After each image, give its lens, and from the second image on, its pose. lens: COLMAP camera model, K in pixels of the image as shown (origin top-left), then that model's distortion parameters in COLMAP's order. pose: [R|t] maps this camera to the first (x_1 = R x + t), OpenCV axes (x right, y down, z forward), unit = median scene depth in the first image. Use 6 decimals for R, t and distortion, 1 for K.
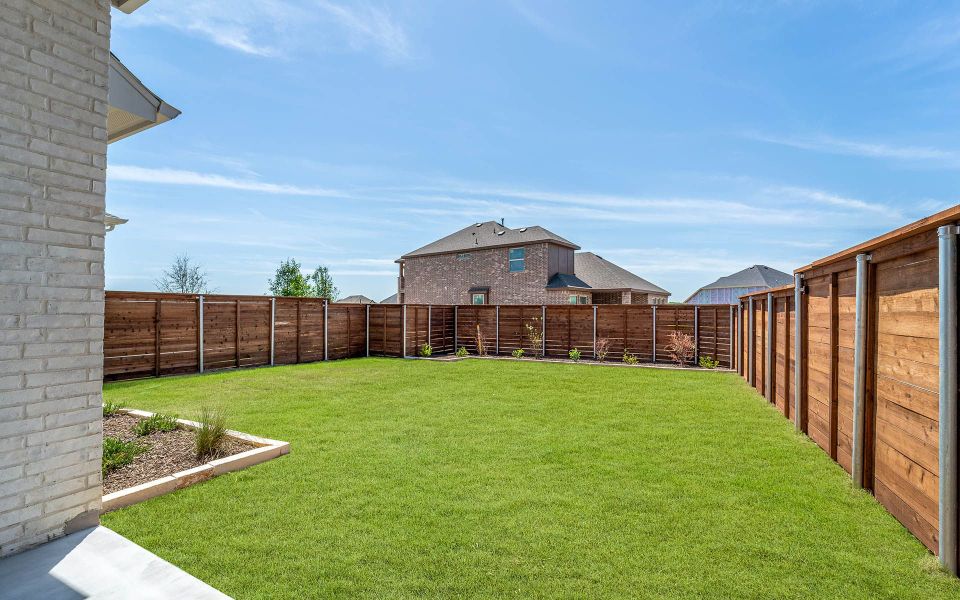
lens RADIAL K [[394.5, 0, 478.0], [0, 394.5, 304.7], [0, 0, 1]] dist [-0.001004, -0.000113]
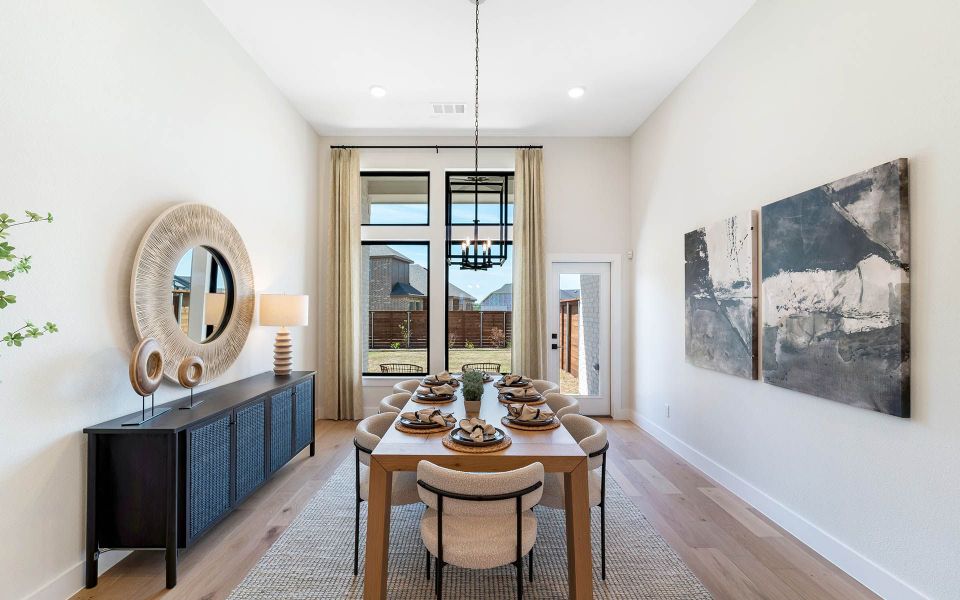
lens RADIAL K [[394.5, 0, 478.0], [0, 394.5, 304.7], [0, 0, 1]] dist [-0.001004, -0.000113]
pose [[0.881174, 0.001067, 0.472791, -0.286216], [-0.001695, 0.999998, 0.000902, -0.023953], [-0.472789, -0.001596, 0.881174, -0.354991]]
